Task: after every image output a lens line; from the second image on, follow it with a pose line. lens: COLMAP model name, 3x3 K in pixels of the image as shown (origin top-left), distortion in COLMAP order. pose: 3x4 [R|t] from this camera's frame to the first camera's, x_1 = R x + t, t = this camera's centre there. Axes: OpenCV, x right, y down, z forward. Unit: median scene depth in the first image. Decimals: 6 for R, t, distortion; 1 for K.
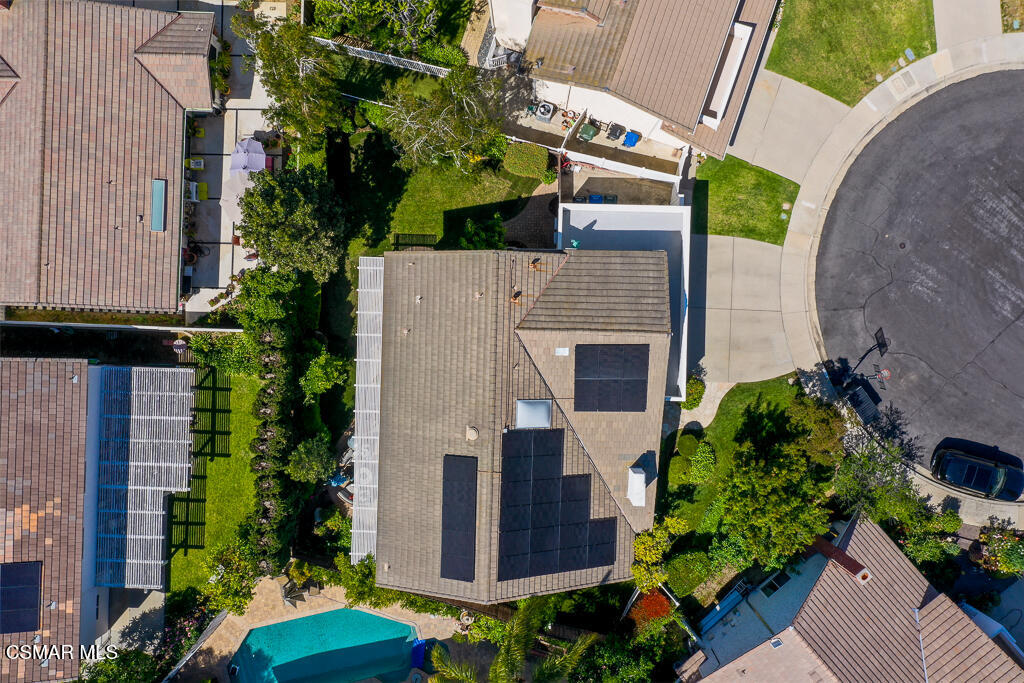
lens RADIAL K [[801.8, 0, 512.0], [0, 801.8, 341.5], [0, 0, 1]] dist [0.000990, 0.005375]
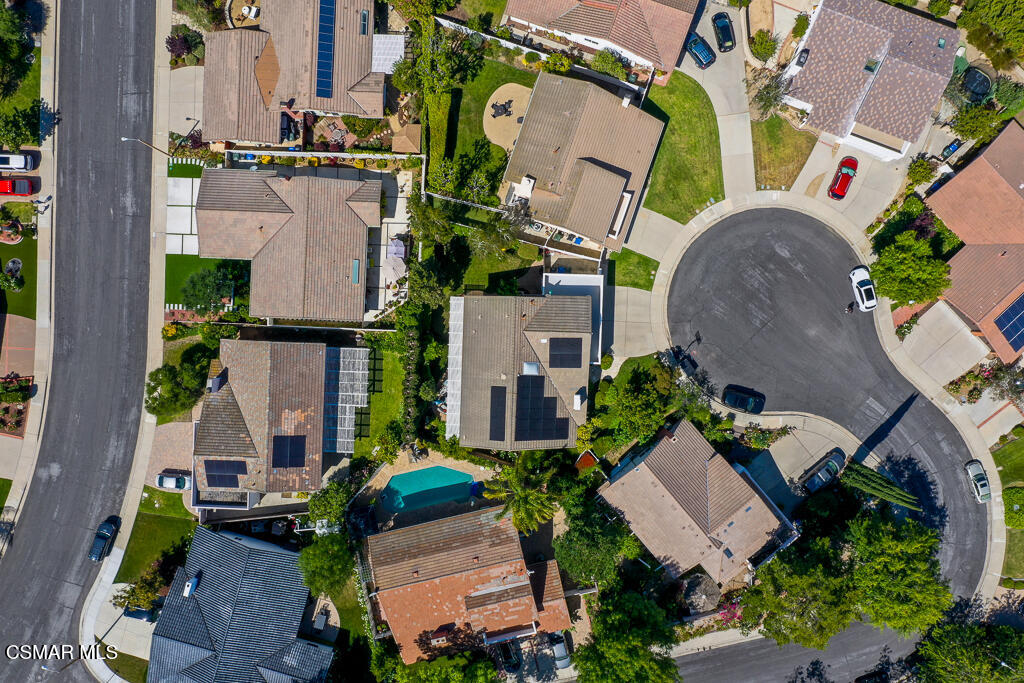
lens RADIAL K [[801.8, 0, 512.0], [0, 801.8, 341.5], [0, 0, 1]] dist [0.000990, 0.005375]
pose [[0.999979, 0.006330, 0.001426, -0.026576], [-0.006332, 0.999979, 0.001375, 0.010067], [-0.001417, -0.001384, 0.999998, -1.104781]]
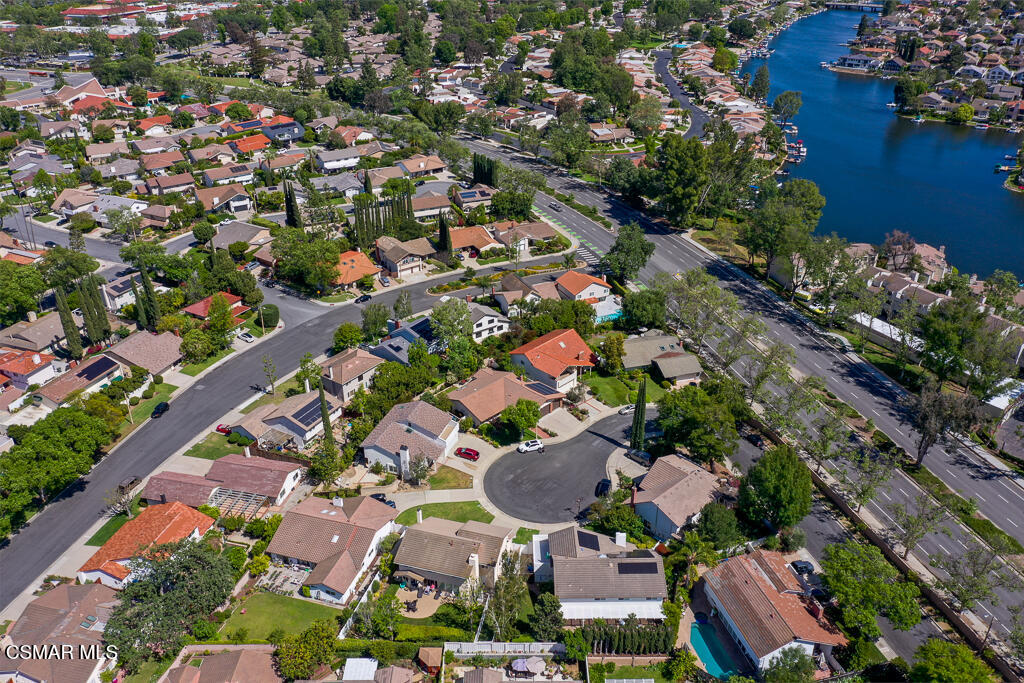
lens RADIAL K [[801.8, 0, 512.0], [0, 801.8, 341.5], [0, 0, 1]] dist [0.000990, 0.005375]
pose [[-0.031761, -0.438396, 0.898220, -2.167644], [0.999351, -0.029190, 0.021090, -0.277126], [0.016973, 0.898308, 0.439039, -1.041539]]
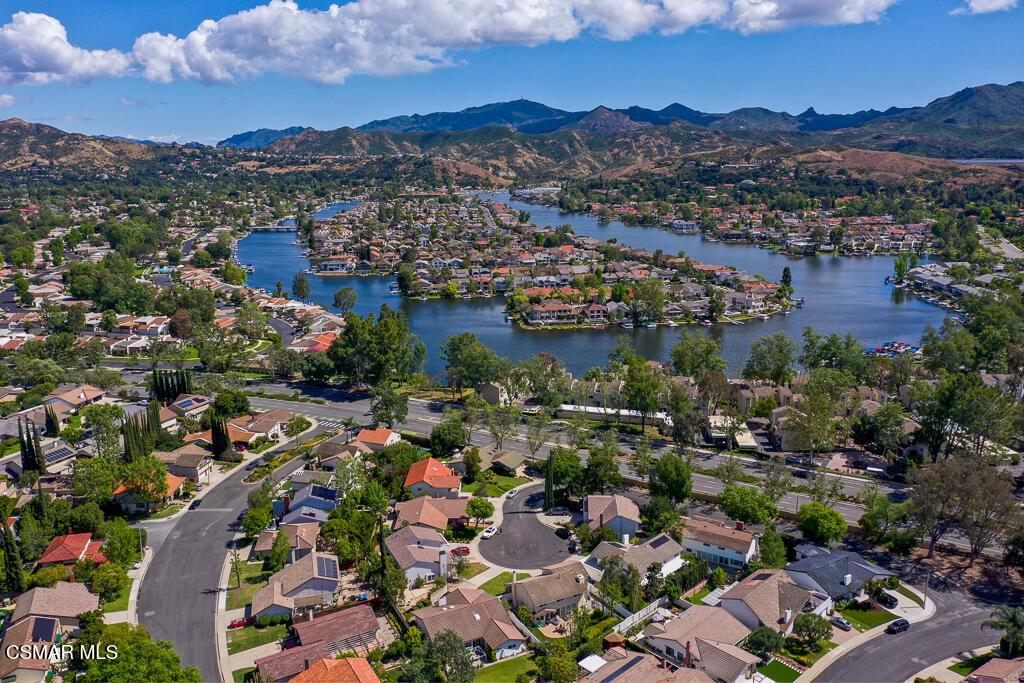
lens RADIAL K [[801.8, 0, 512.0], [0, 801.8, 341.5], [0, 0, 1]] dist [0.000990, 0.005375]
pose [[-0.715238, -0.120432, 0.688426, -2.266638], [0.697779, -0.178362, 0.693752, -3.108602], [0.039239, 0.976567, 0.211606, -1.075037]]
